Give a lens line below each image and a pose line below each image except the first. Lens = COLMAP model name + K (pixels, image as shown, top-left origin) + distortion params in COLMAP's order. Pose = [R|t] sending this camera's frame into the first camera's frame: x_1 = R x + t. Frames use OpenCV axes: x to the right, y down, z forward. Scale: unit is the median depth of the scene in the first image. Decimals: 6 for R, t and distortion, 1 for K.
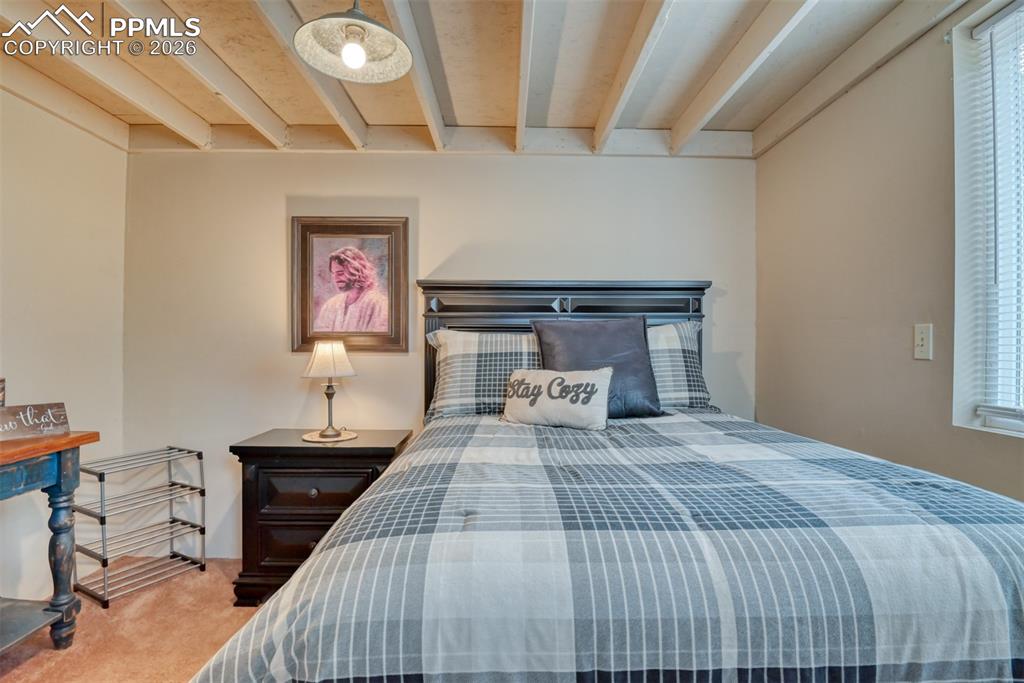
lens RADIAL K [[505.7, 0, 515.6], [0, 505.7, 346.5], [0, 0, 1]] dist [-0.023194, -0.002958]
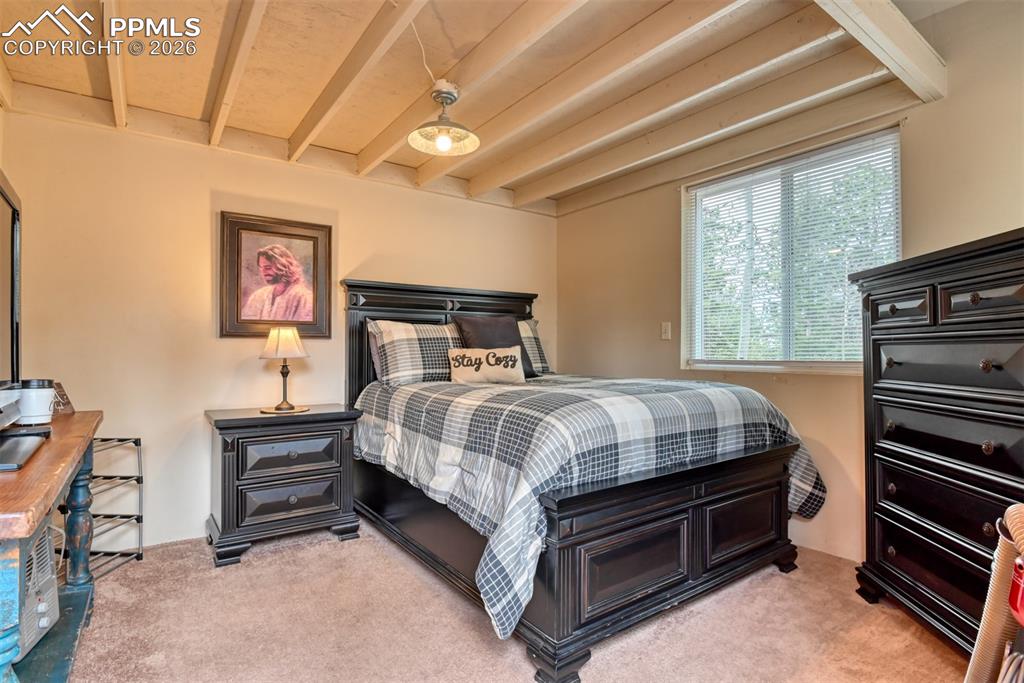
lens RADIAL K [[505.7, 0, 515.8], [0, 505.7, 339.9], [0, 0, 1]] dist [-0.023194, -0.002958]
pose [[0.830460, 0.008848, 0.557008, -0.515220], [0.003886, 0.999758, -0.021676, 0.041342], [-0.557065, 0.020165, 0.830224, -0.230964]]
